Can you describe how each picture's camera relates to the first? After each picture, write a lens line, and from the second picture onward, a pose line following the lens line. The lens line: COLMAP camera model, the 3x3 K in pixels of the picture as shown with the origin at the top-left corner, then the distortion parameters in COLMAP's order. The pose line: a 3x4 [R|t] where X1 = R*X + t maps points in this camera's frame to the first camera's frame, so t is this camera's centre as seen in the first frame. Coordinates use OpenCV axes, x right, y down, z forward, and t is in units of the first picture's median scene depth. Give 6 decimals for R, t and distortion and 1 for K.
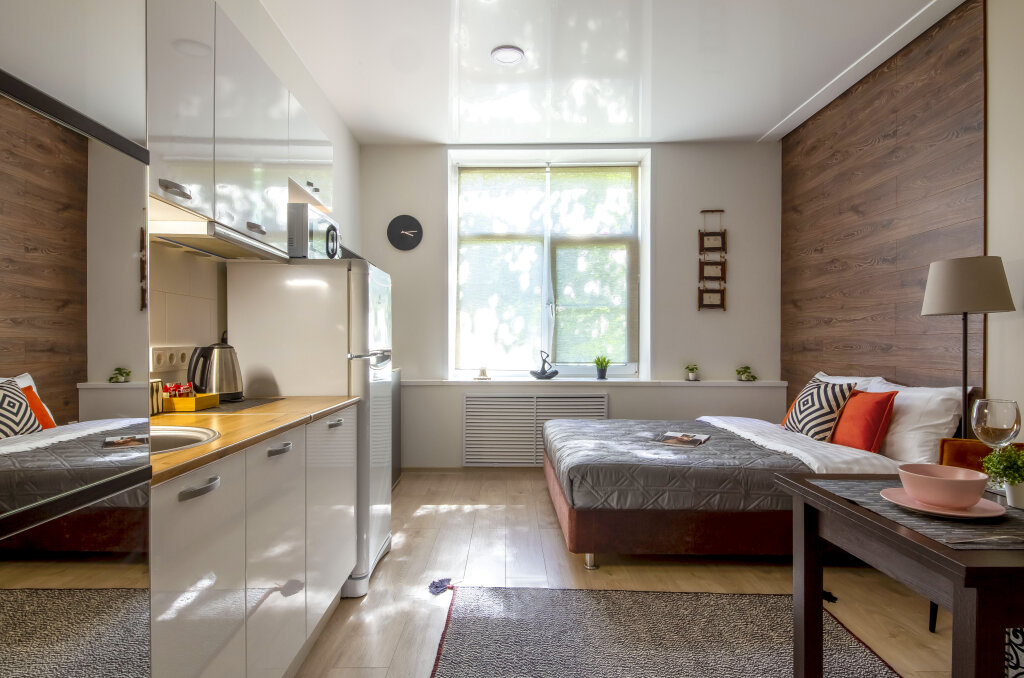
lens RADIAL K [[546.4, 0, 509.0], [0, 546.4, 332.6], [0, 0, 1]] dist [-0.005871, -0.000499]
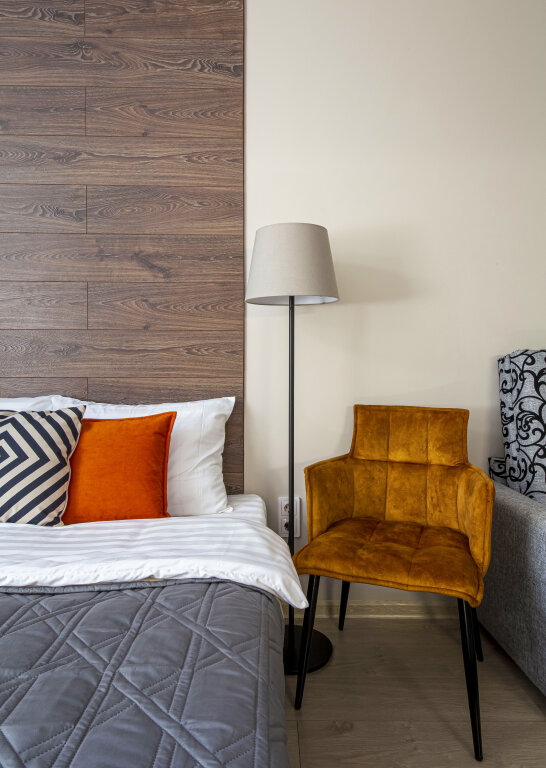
lens RADIAL K [[492.2, 0, 273.4], [0, 492.2, 377.6], [0, 0, 1]] dist [0.031784, -0.016973]
pose [[-0.013677, -0.016096, 0.999777, 0.106777], [-0.022306, 0.999627, 0.015788, 0.049007], [-0.999658, -0.022085, -0.014031, 0.792568]]
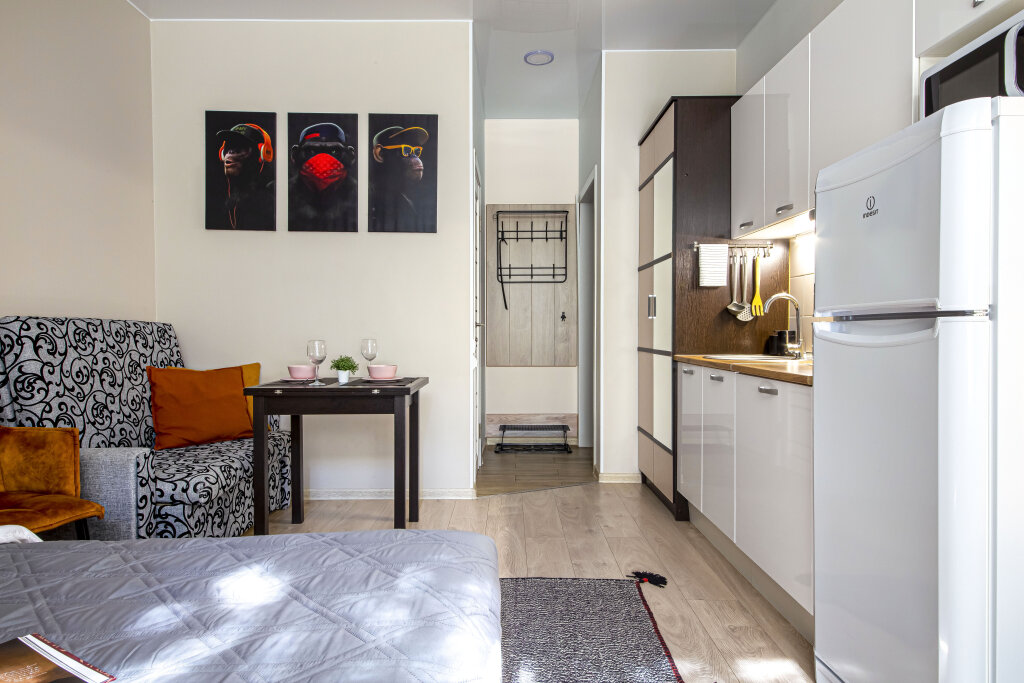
lens RADIAL K [[618.9, 0, 509.7], [0, 618.9, 336.1], [0, 0, 1]] dist [0.030687, -0.003266]
pose [[-0.999955, 0.004827, -0.008195, 0.081187], [0.004878, 0.999969, -0.006226, 0.051357], [0.008165, -0.006266, -0.999947, 1.257444]]
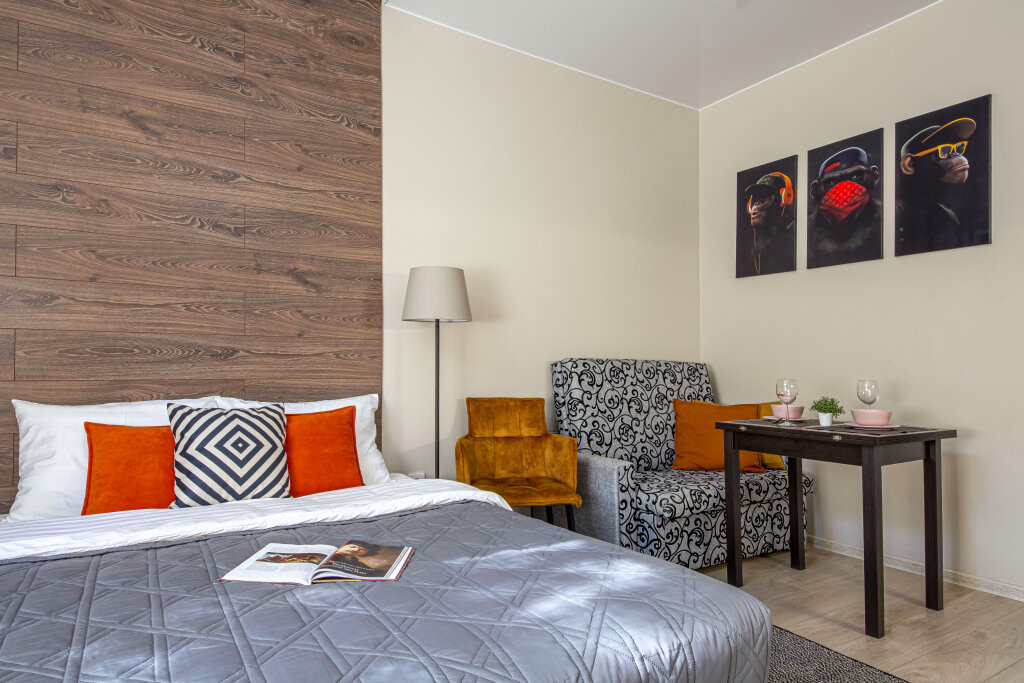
lens RADIAL K [[595.3, 0, 505.3], [0, 595.3, 350.1], [0, 0, 1]] dist [0.006174, -0.002511]
pose [[-0.530949, 0.028046, 0.846940, -0.145811], [-0.017978, 0.998854, -0.044347, 0.053727], [-0.847213, -0.038772, -0.529836, 1.141446]]
